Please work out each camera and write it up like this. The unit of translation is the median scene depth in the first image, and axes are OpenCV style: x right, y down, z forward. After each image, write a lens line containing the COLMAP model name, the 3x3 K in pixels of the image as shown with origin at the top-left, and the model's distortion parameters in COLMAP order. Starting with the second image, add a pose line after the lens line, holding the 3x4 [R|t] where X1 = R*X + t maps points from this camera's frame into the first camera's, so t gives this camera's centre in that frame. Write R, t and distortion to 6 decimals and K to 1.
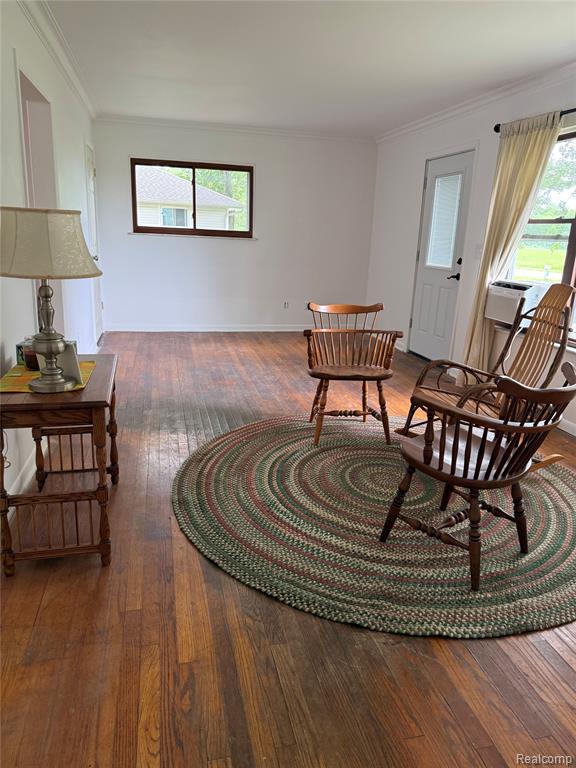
lens RADIAL K [[548.2, 0, 288.3], [0, 548.2, 383.8], [0, 0, 1]] dist [0.085748, -0.059407]
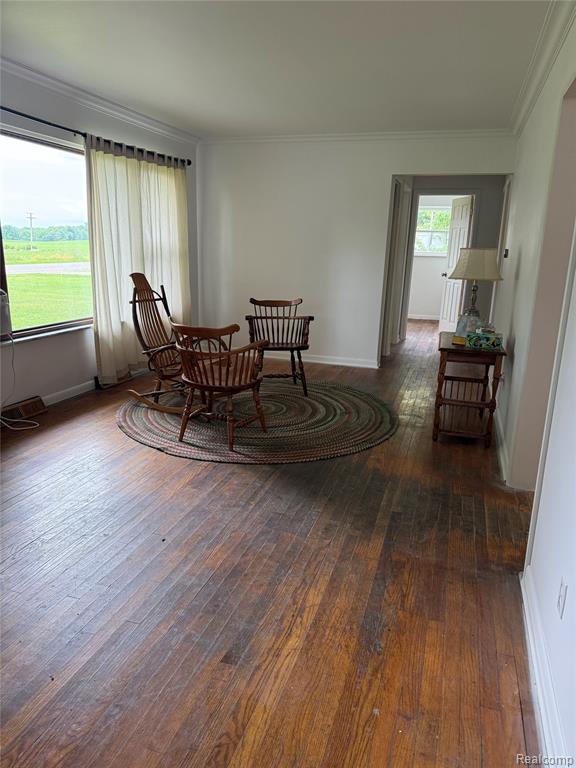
lens RADIAL K [[548.2, 0, 286.4], [0, 548.2, 384.3], [0, 0, 1]] dist [0.085748, -0.059407]
pose [[-0.862493, -0.186964, 0.470267, -0.631349], [0.068467, 0.877600, 0.474478, -0.641677], [-0.501417, 0.441432, -0.744123, 2.204026]]
